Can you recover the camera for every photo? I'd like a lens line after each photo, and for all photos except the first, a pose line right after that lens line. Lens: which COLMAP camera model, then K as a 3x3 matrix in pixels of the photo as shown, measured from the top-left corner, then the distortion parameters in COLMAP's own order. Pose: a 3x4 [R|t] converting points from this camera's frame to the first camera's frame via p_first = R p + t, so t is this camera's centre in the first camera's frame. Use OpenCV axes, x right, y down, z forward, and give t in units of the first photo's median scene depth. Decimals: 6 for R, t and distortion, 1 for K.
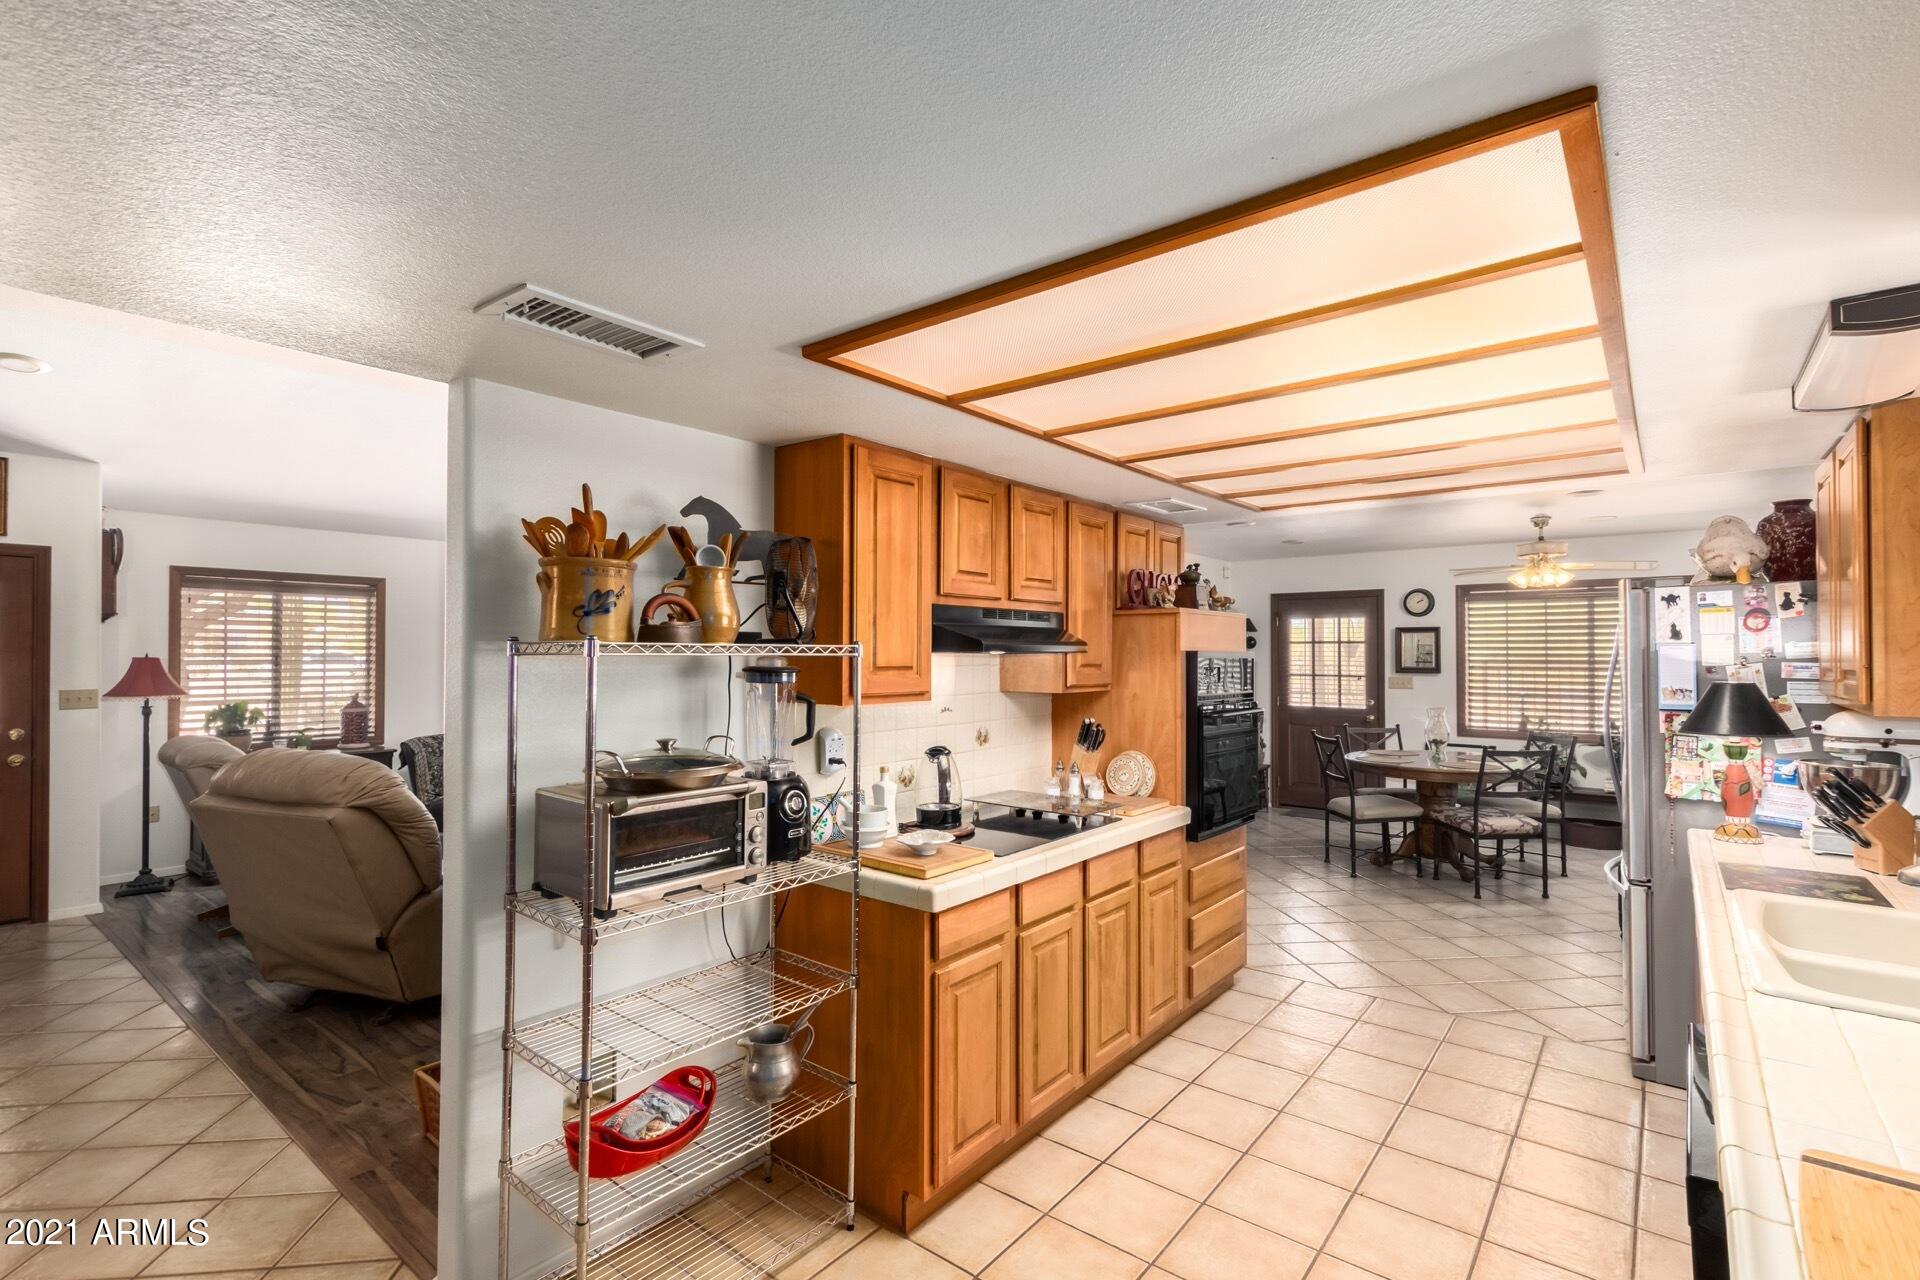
lens RADIAL K [[906.8, 0, 920.5], [0, 906.8, 645.1], [0, 0, 1]] dist [-0.000755, 0.000492]
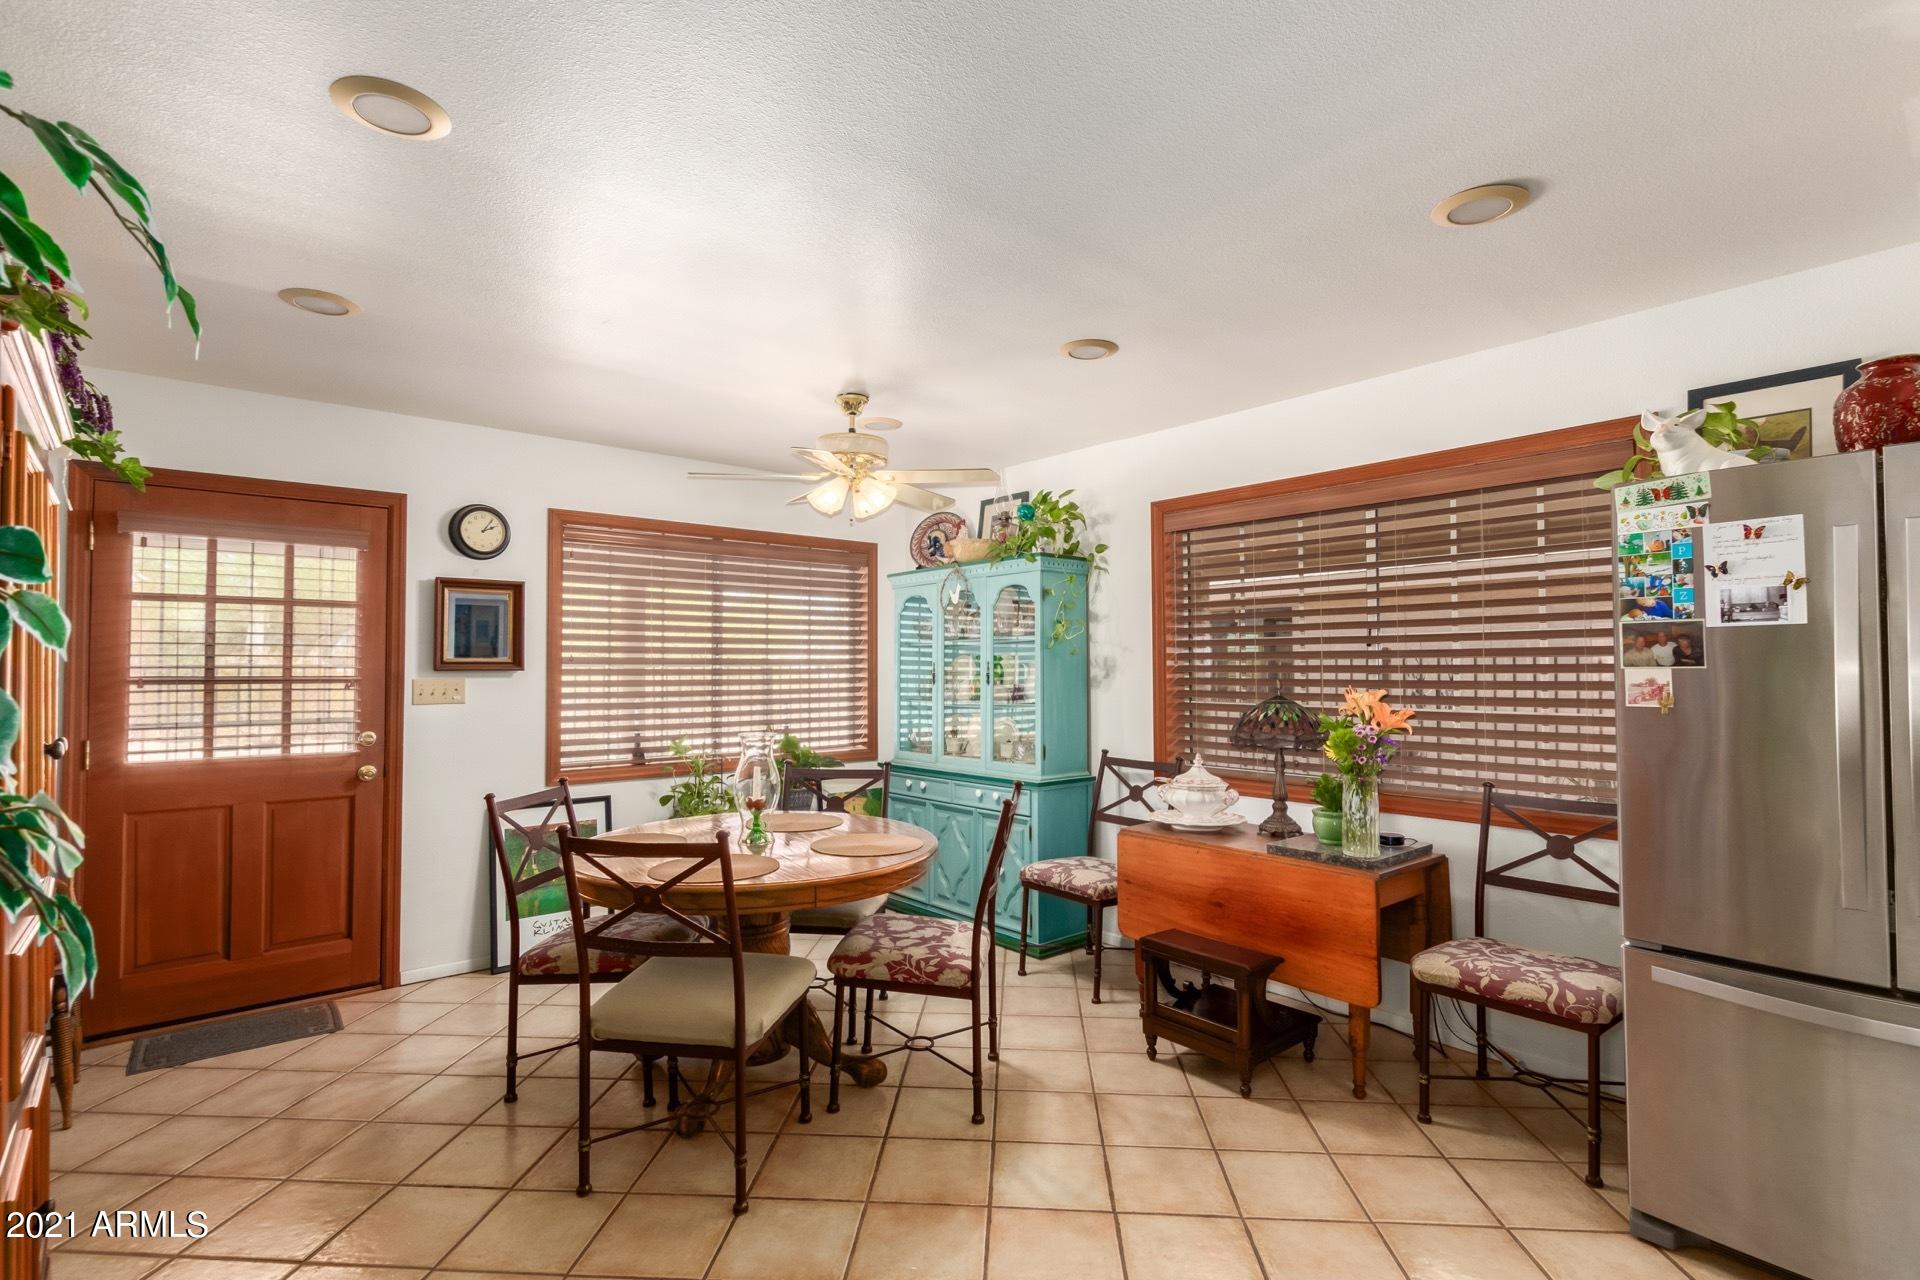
lens RADIAL K [[906.8, 0, 920.5], [0, 906.8, 645.1], [0, 0, 1]] dist [-0.000755, 0.000492]
pose [[0.174786, 0.025229, 0.984283, 0.090833], [-0.006501, 0.999679, -0.024469, 0.026325], [-0.984585, -0.002122, 0.174894, 0.648152]]
